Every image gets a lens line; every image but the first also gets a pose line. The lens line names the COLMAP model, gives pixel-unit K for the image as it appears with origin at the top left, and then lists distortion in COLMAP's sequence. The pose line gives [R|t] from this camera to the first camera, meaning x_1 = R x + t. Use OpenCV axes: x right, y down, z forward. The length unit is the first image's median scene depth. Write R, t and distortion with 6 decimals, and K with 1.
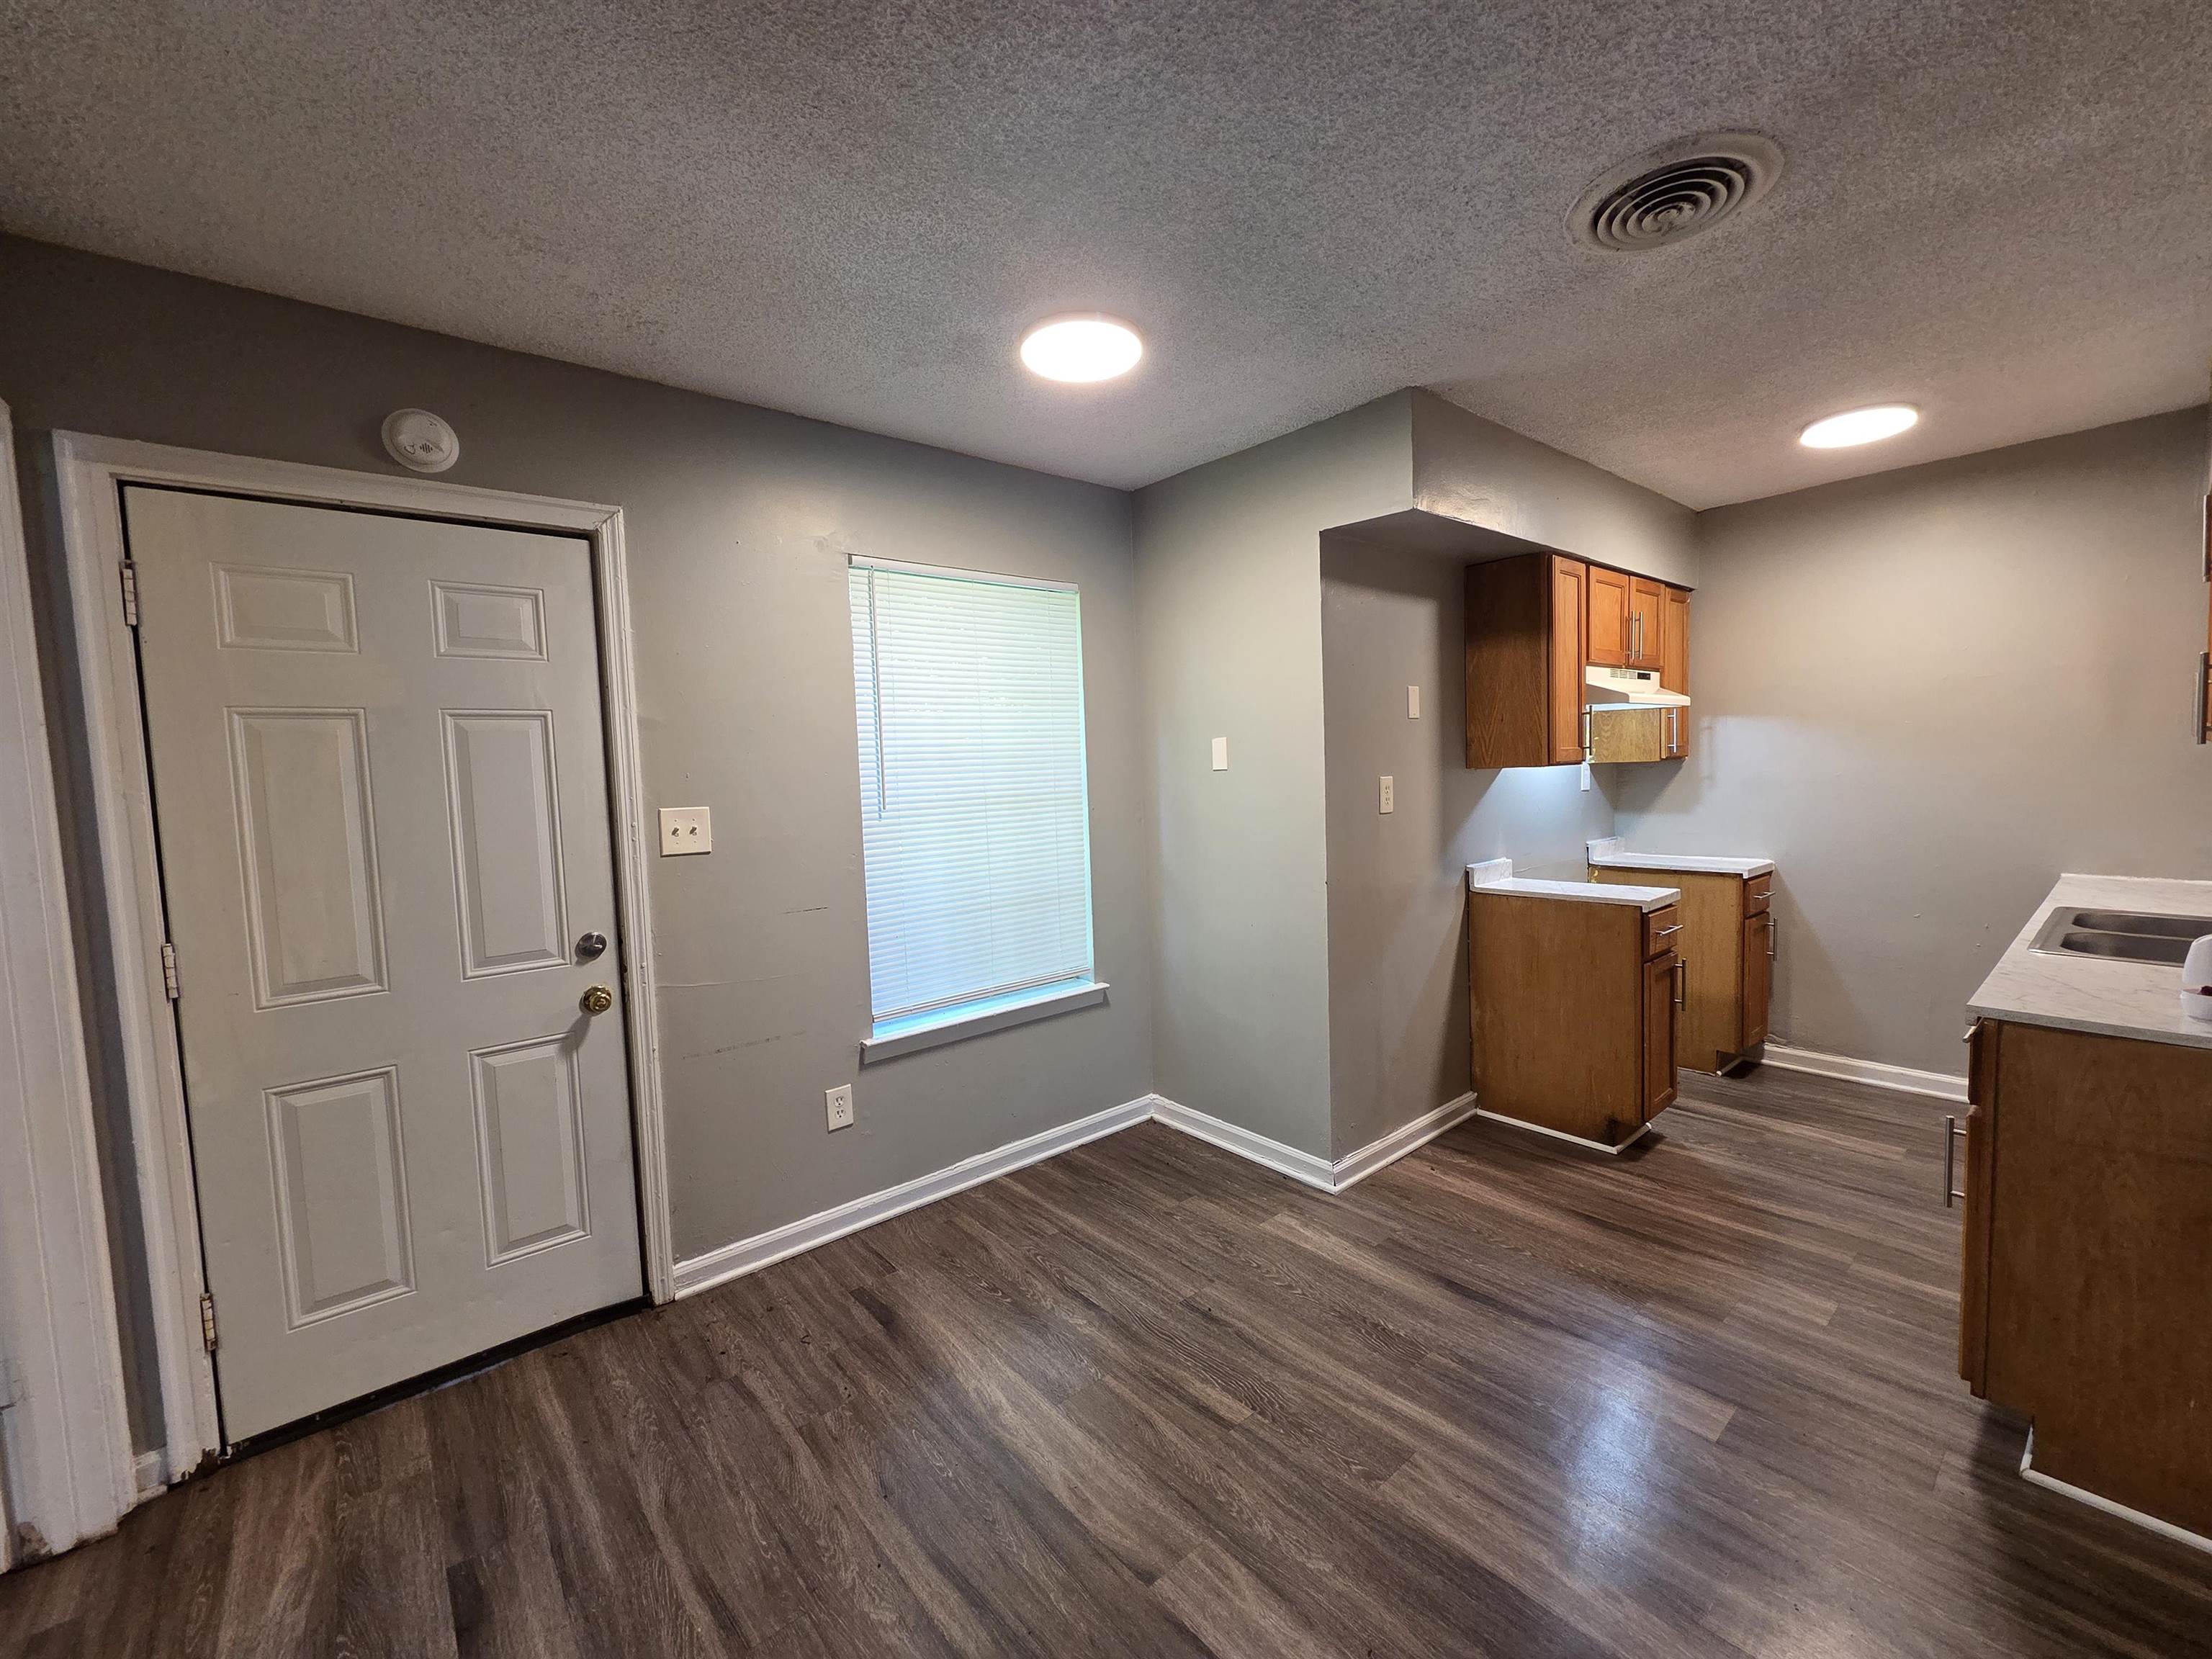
lens RADIAL K [[900.8, 0, 1119.8], [0, 900.8, 829.6], [0, 0, 1]] dist [0.004150, -0.000171]
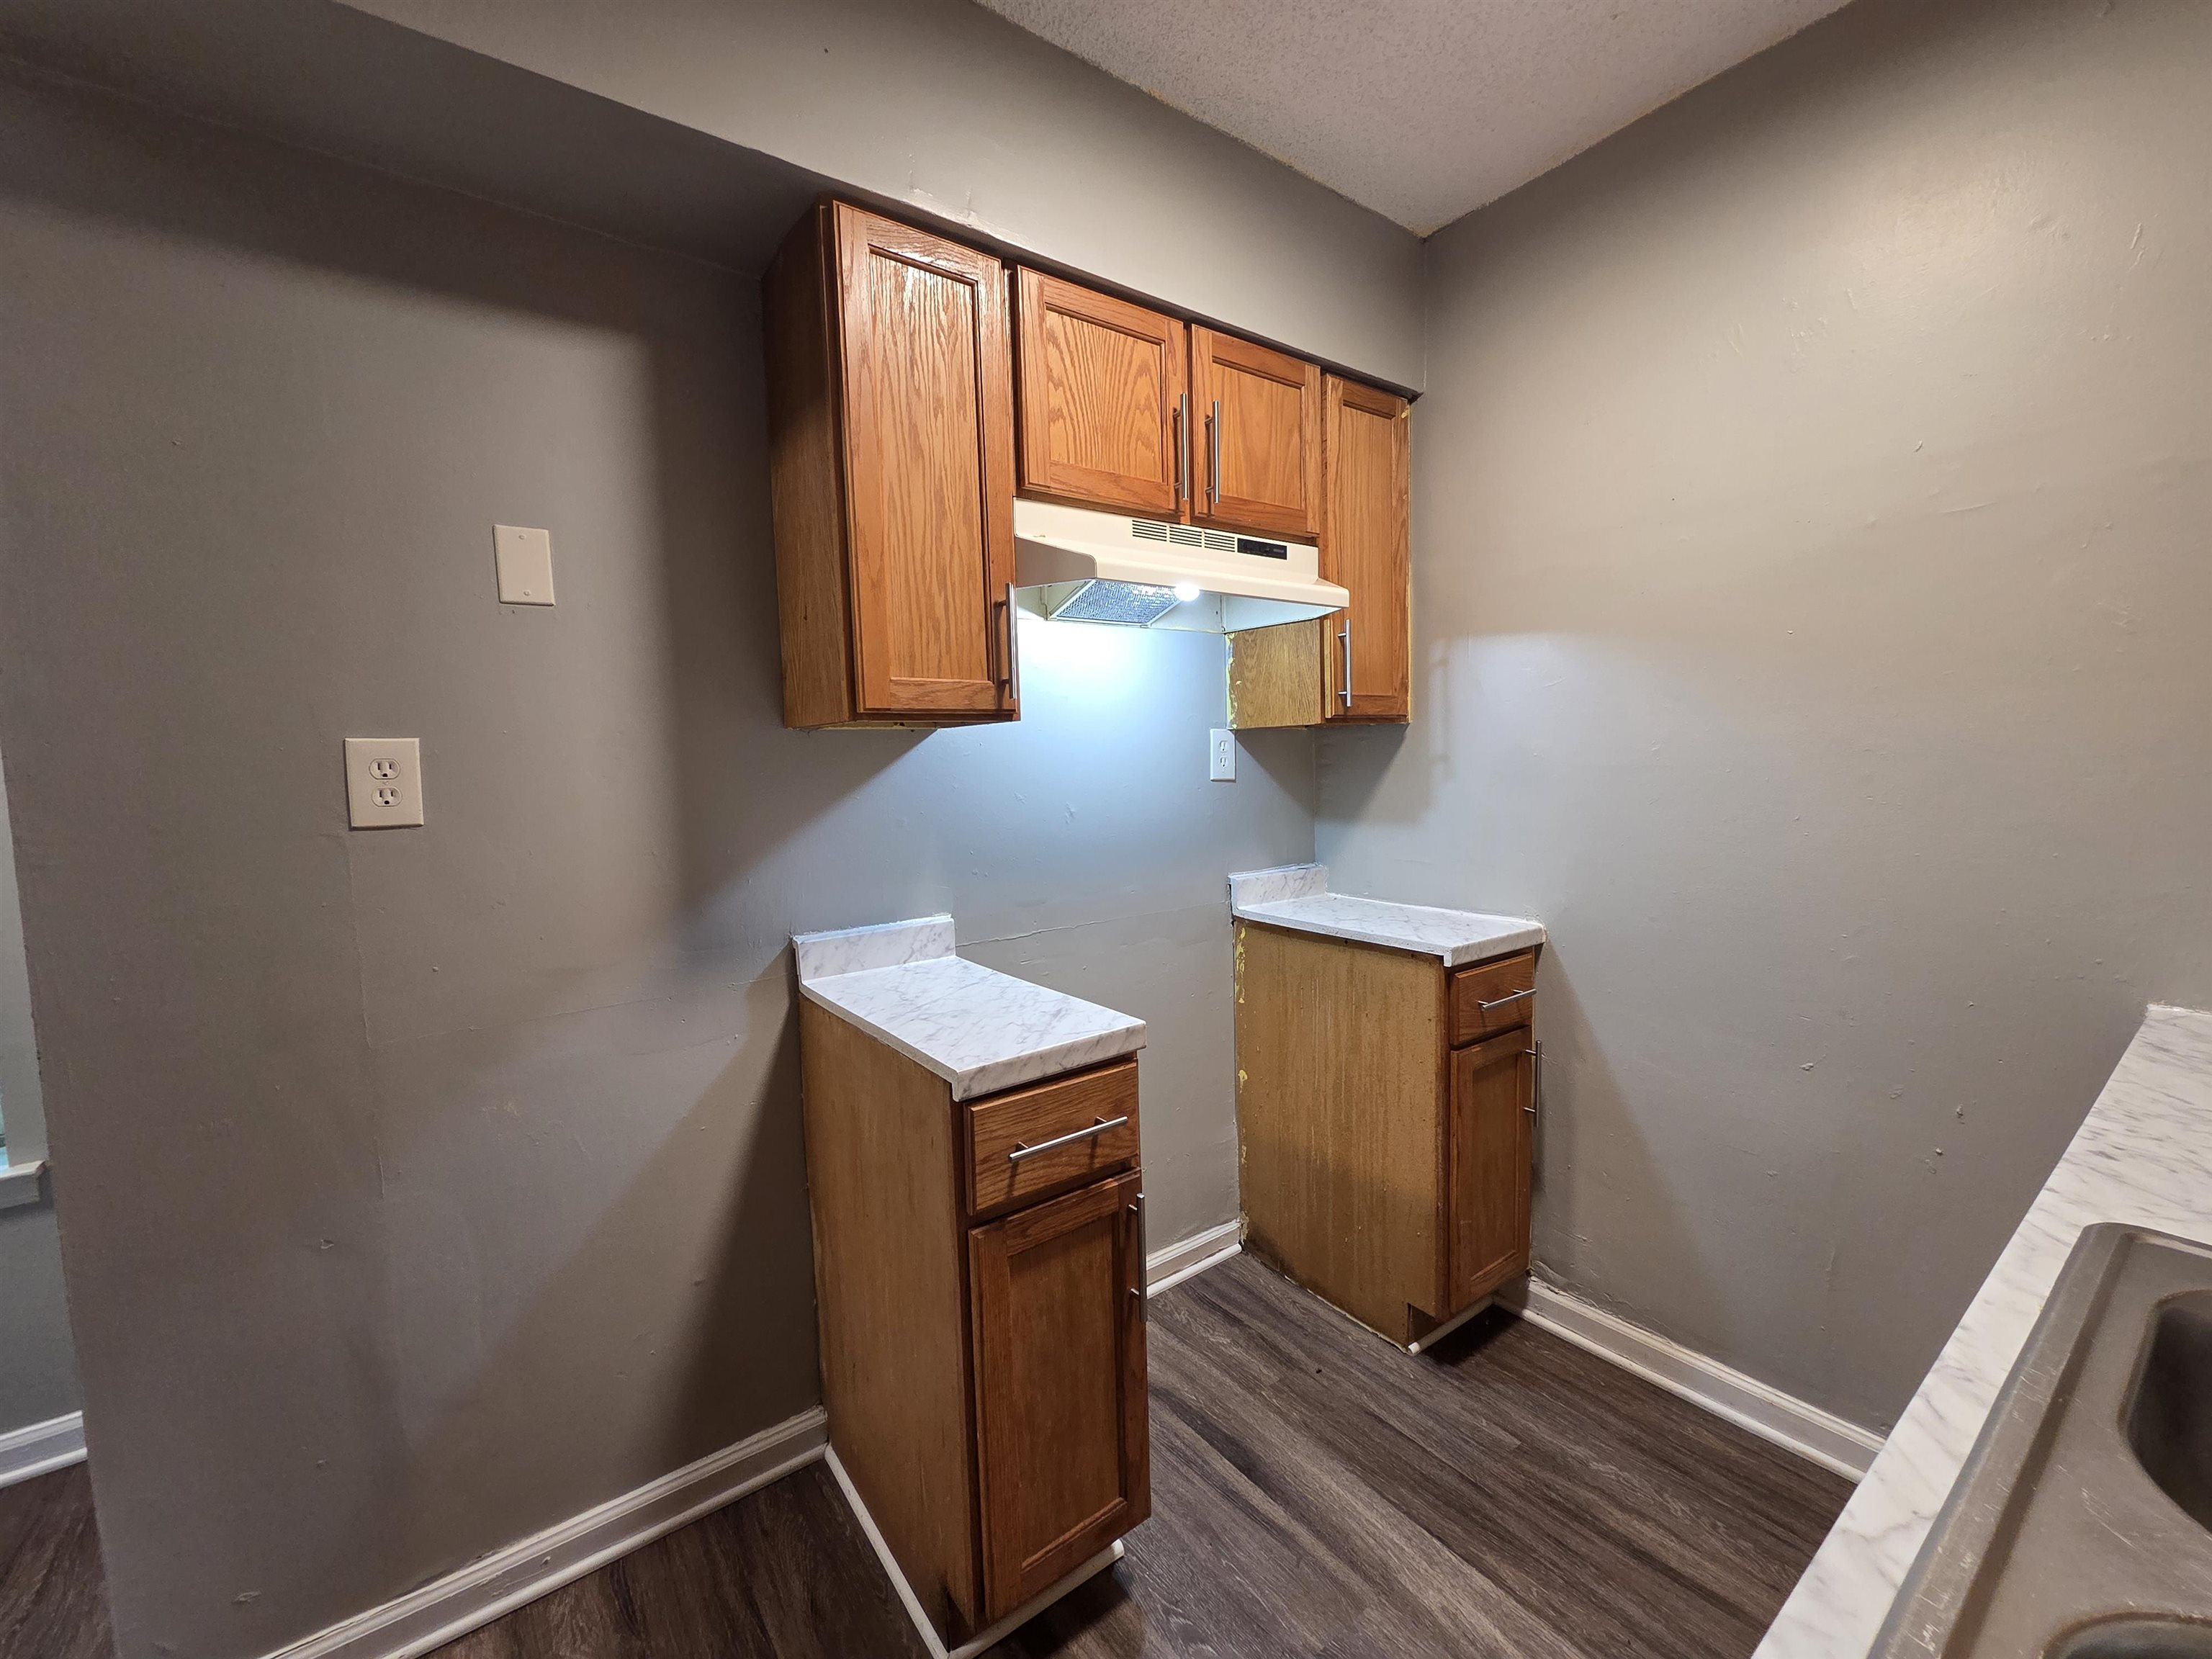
lens RADIAL K [[900.8, 0, 1106.7], [0, 900.8, 831.2], [0, 0, 1]] dist [0.004150, -0.000171]
pose [[0.997367, 0.013006, -0.071350, 0.534333], [-0.011894, 0.999801, 0.015990, -0.022811], [0.071544, -0.015099, 0.997323, 0.501037]]
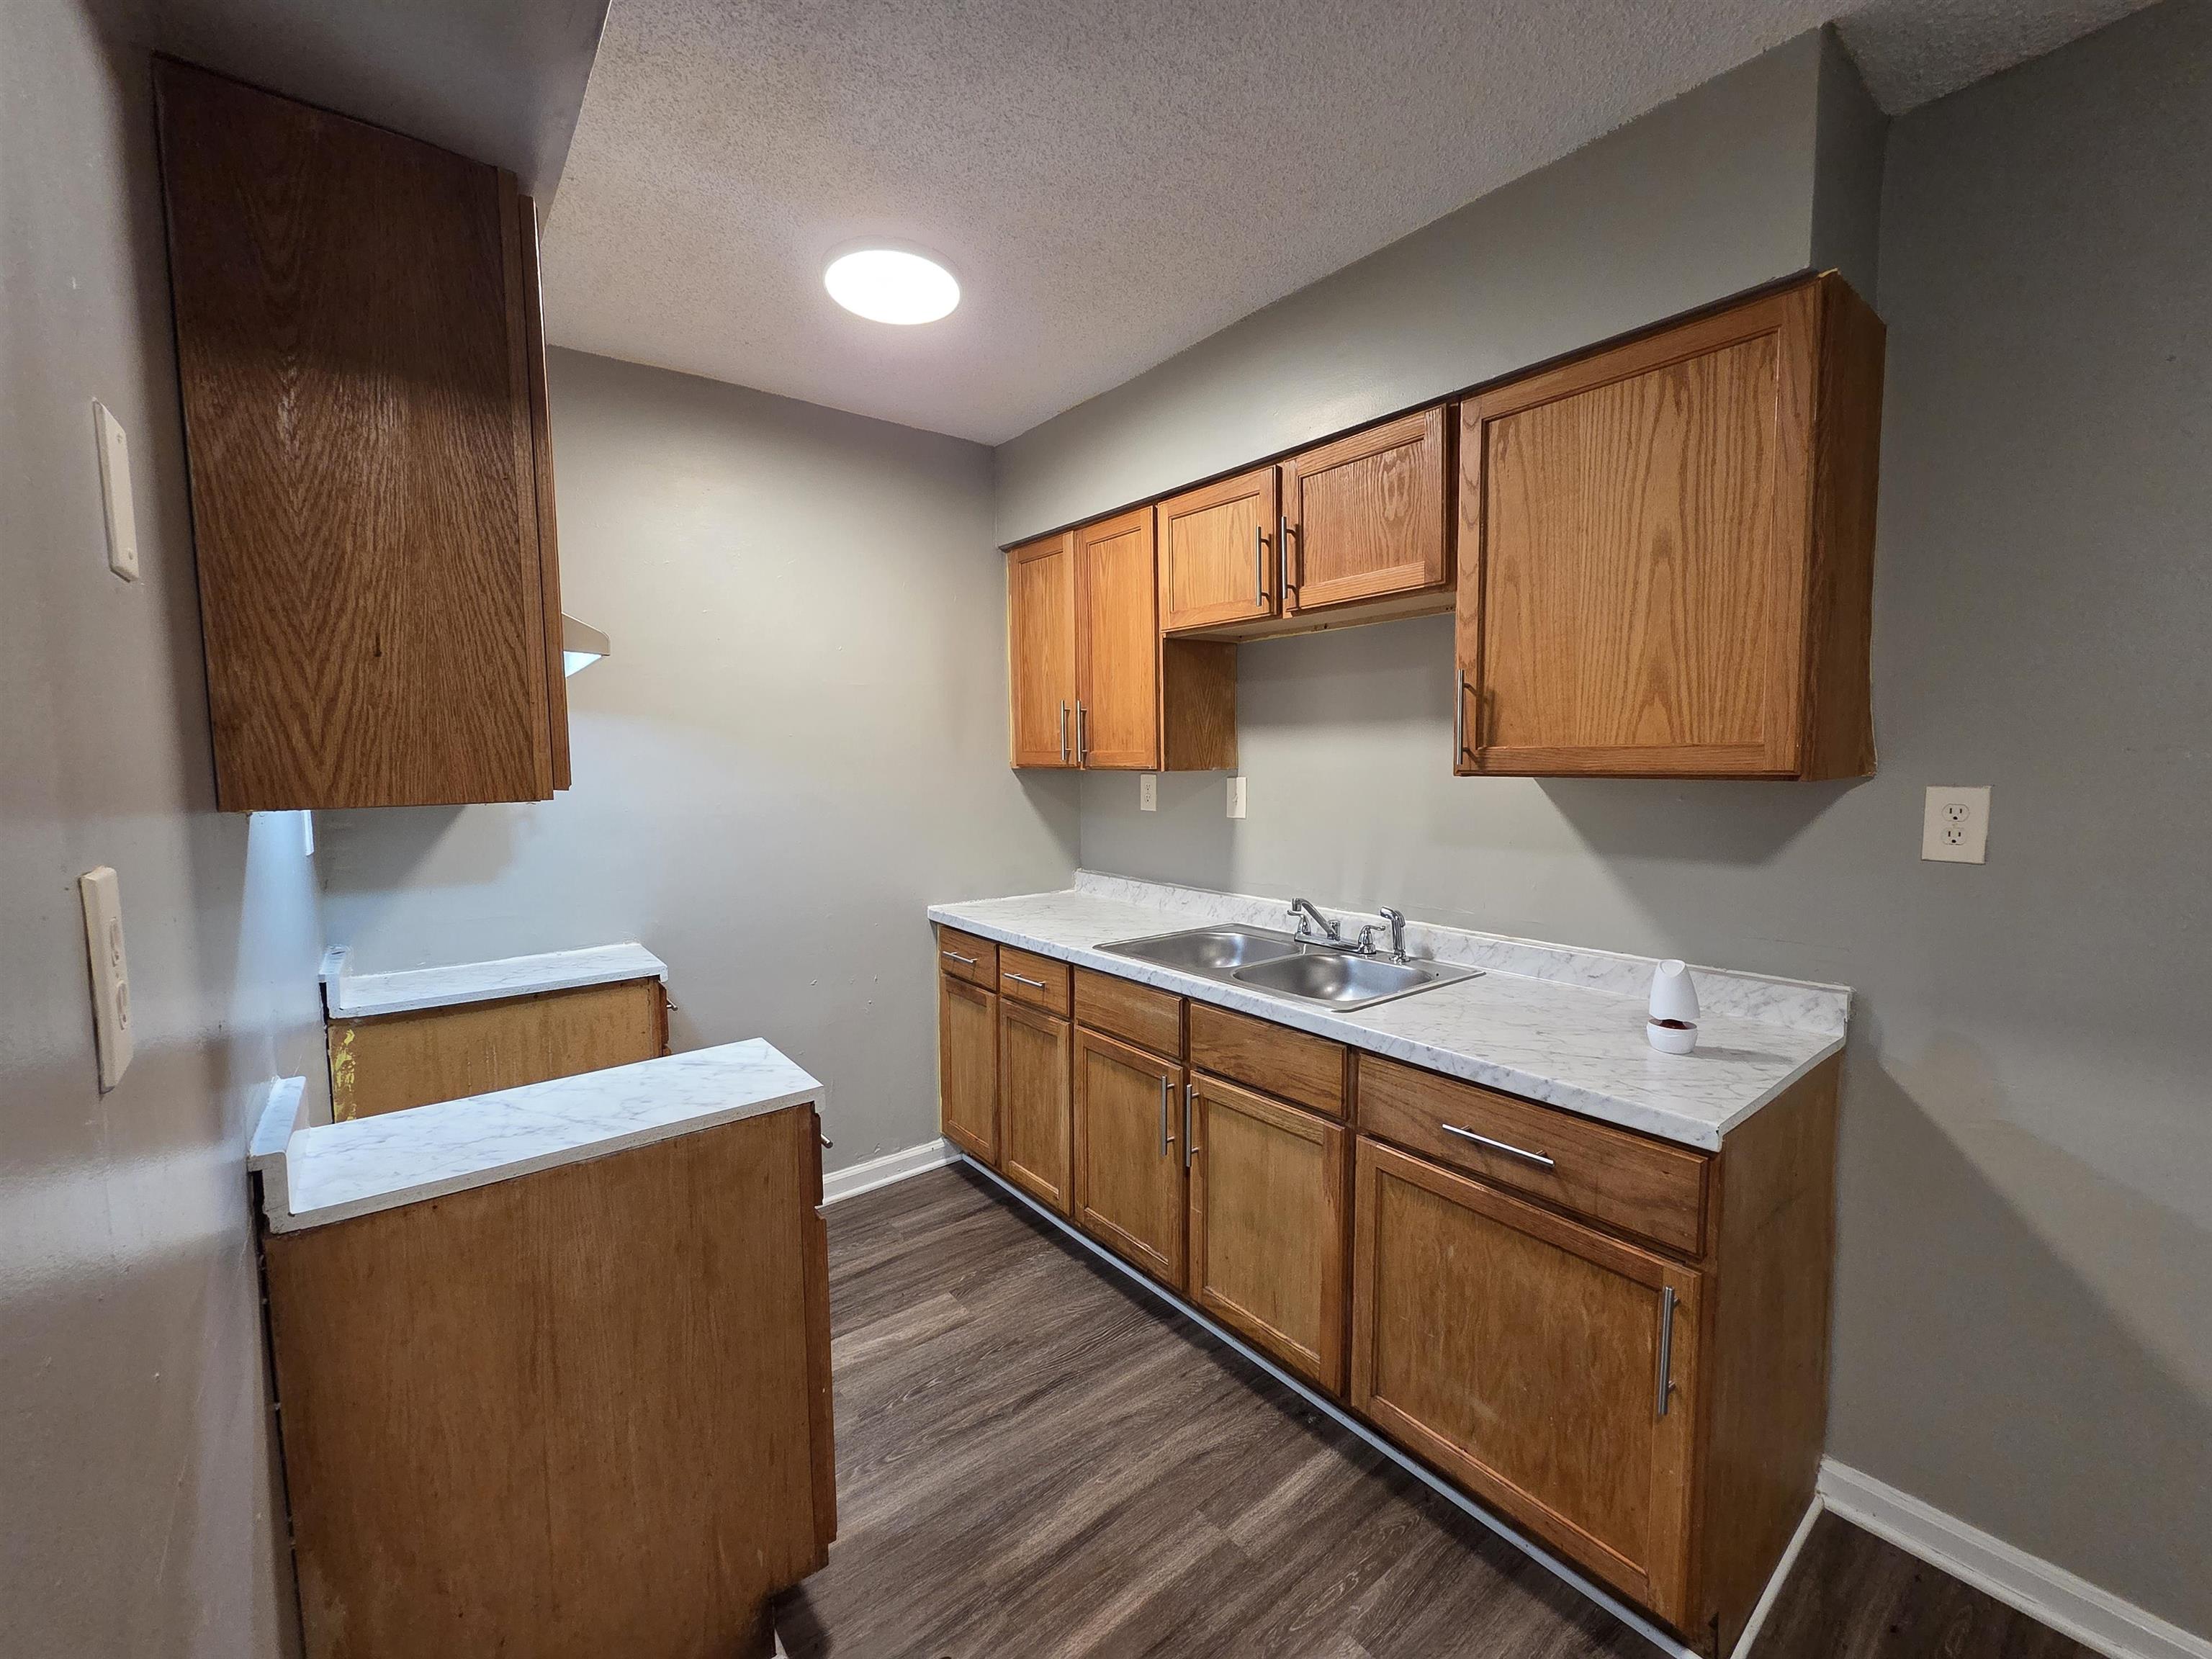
lens RADIAL K [[900.8, 0, 1122.4], [0, 900.8, 823.4], [0, 0, 1]] dist [0.004150, -0.000171]
pose [[0.027909, -0.037736, 0.998898, 0.105147], [0.079848, 0.996178, 0.035403, -0.046905], [-0.996416, 0.078772, 0.030815, 0.655509]]
